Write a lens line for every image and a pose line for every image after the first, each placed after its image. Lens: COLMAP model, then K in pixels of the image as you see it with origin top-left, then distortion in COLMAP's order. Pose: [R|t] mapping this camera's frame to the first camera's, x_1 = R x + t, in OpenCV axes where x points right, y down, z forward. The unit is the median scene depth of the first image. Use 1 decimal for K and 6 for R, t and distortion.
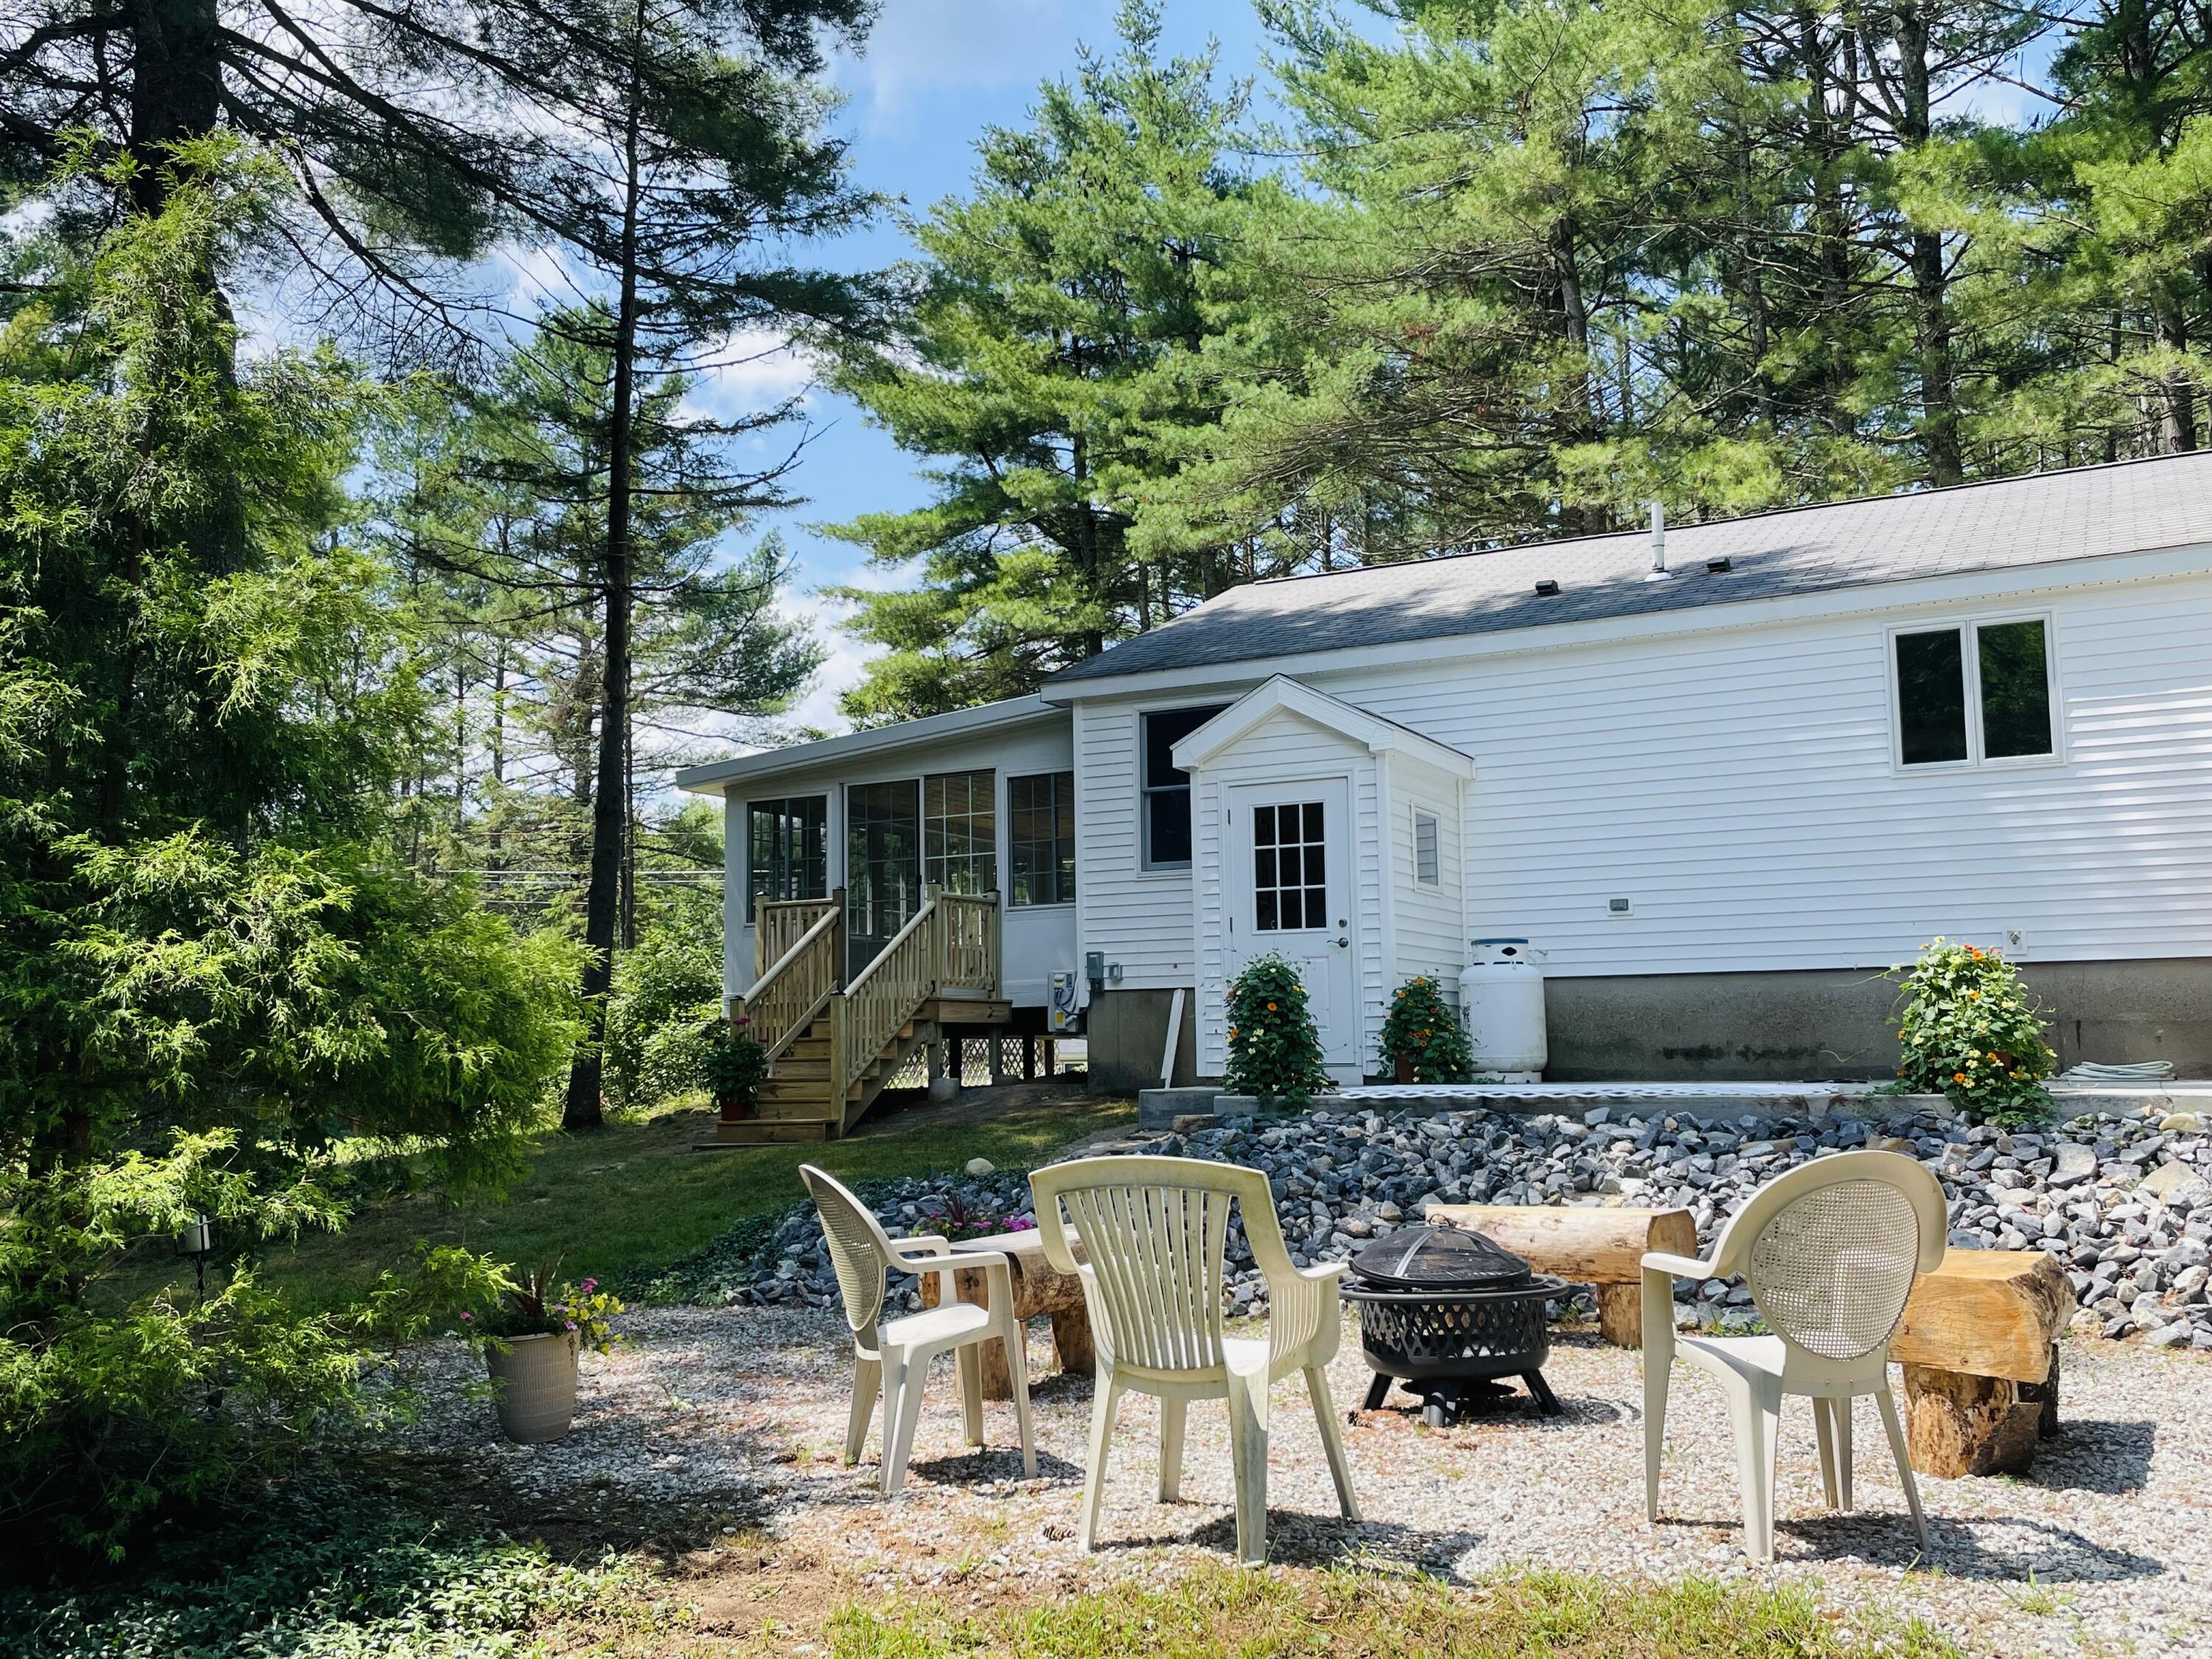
lens RADIAL K [[2002.4, 0, 1106.0], [0, 2002.4, 829.8], [0, 0, 1]] dist [0.074136, -0.039226]
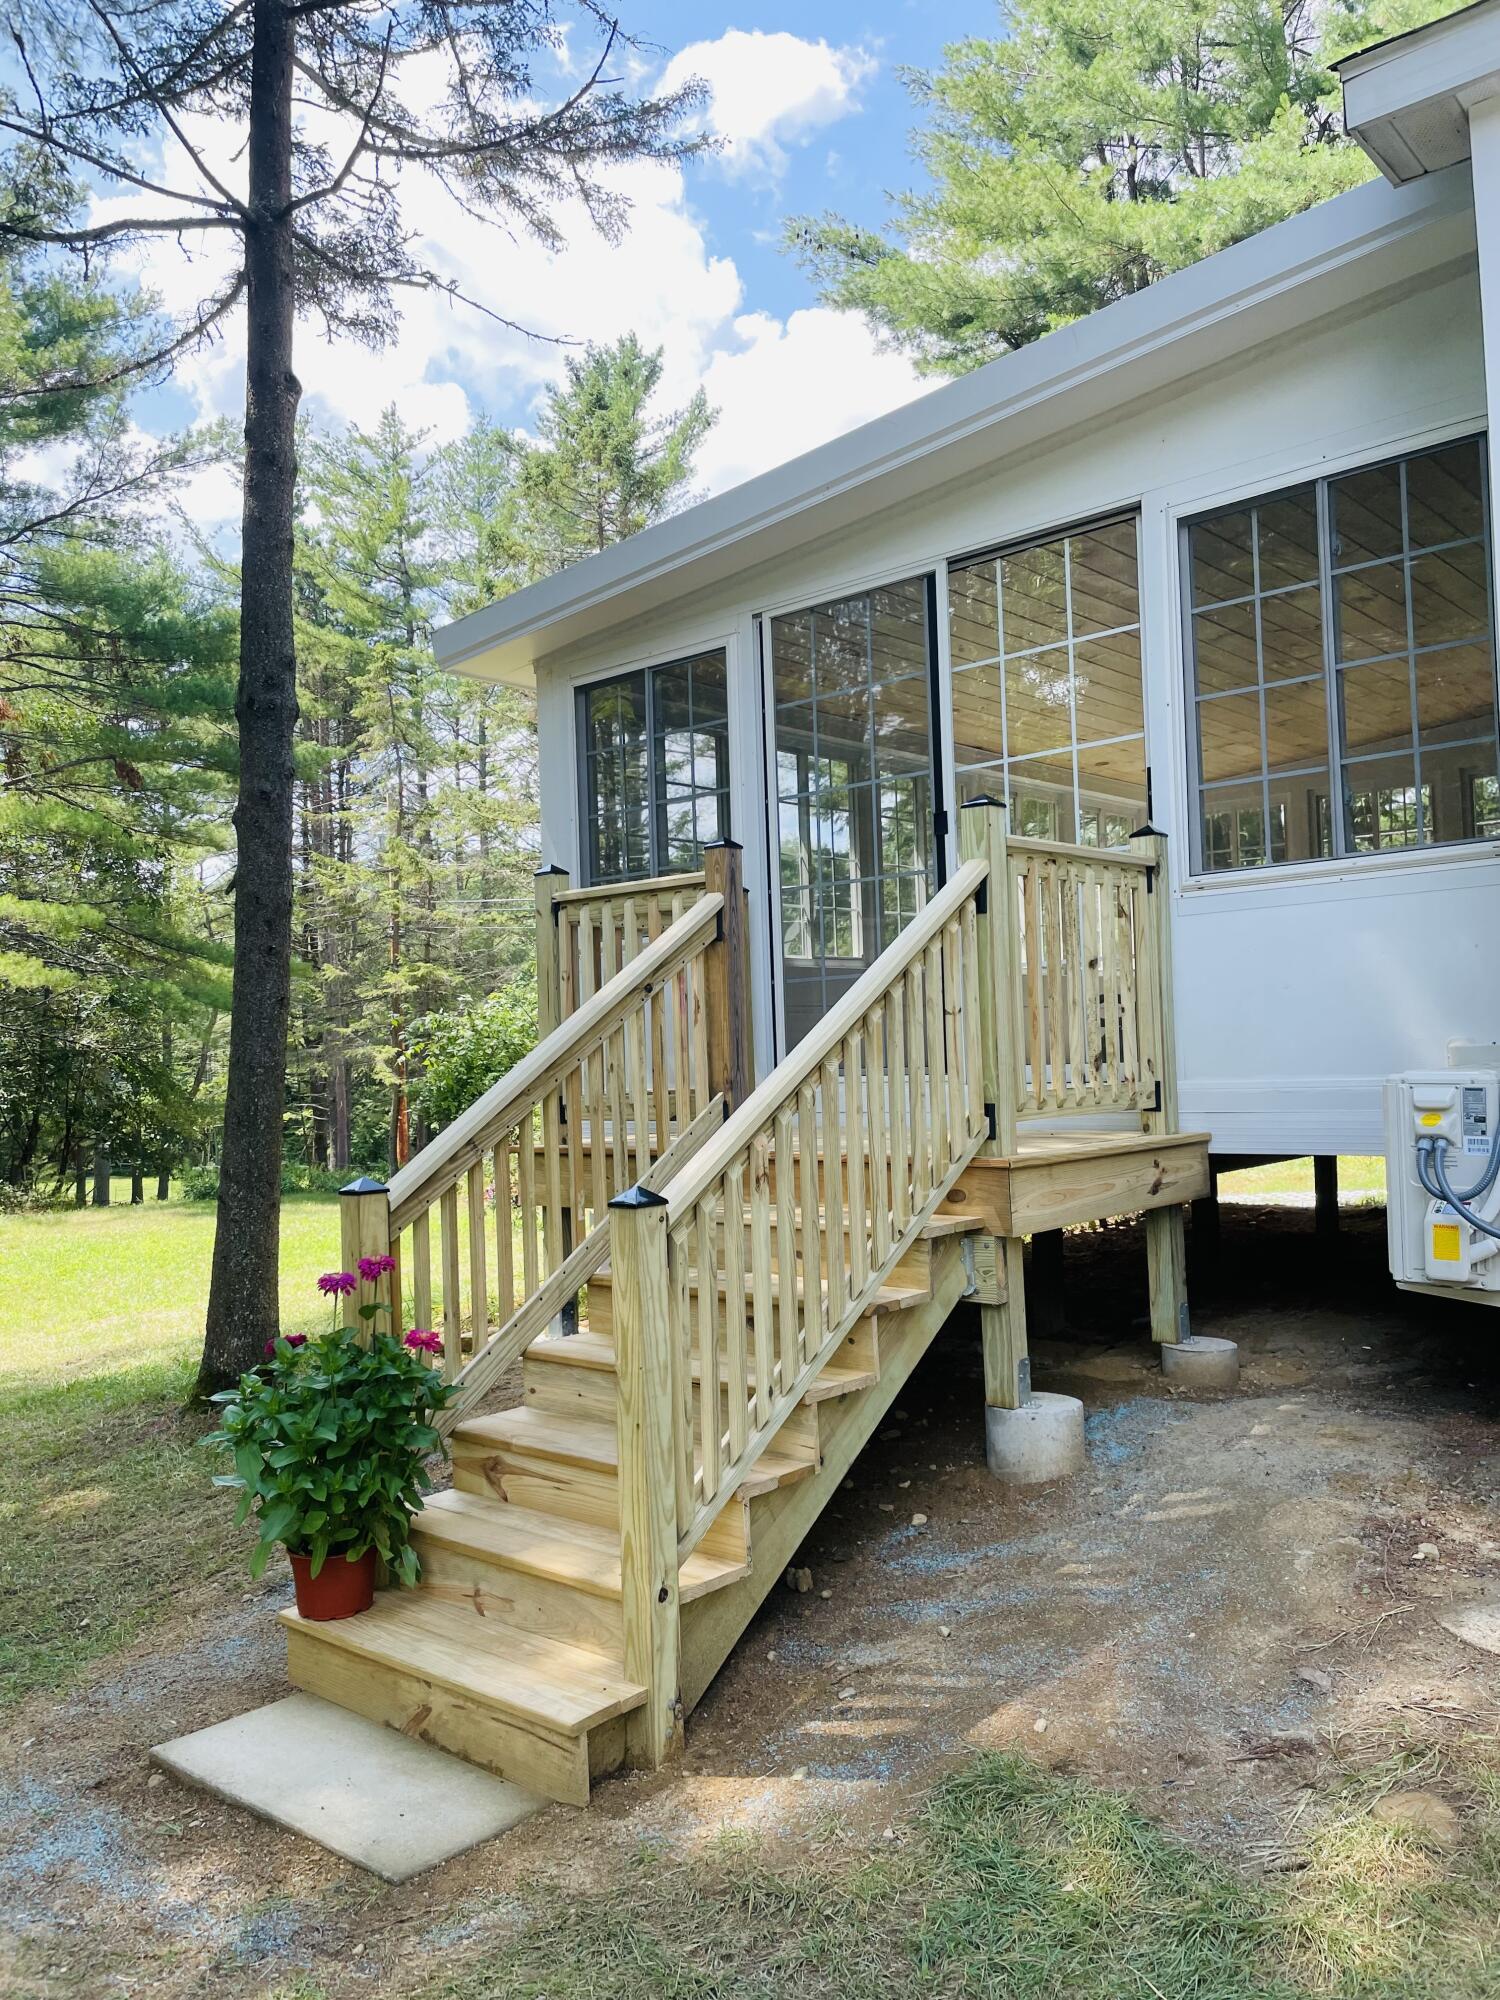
lens RADIAL K [[1530.7, 0, 750.0], [0, 1530.7, 1002.2], [0, 0, 1]] dist [-0.003191, -0.000053]
pose [[0.971893, -0.028304, -0.233714, -0.062166], [0.047164, 0.996029, 0.075507, 0.036746], [0.230648, -0.084407, 0.969369, 0.712164]]
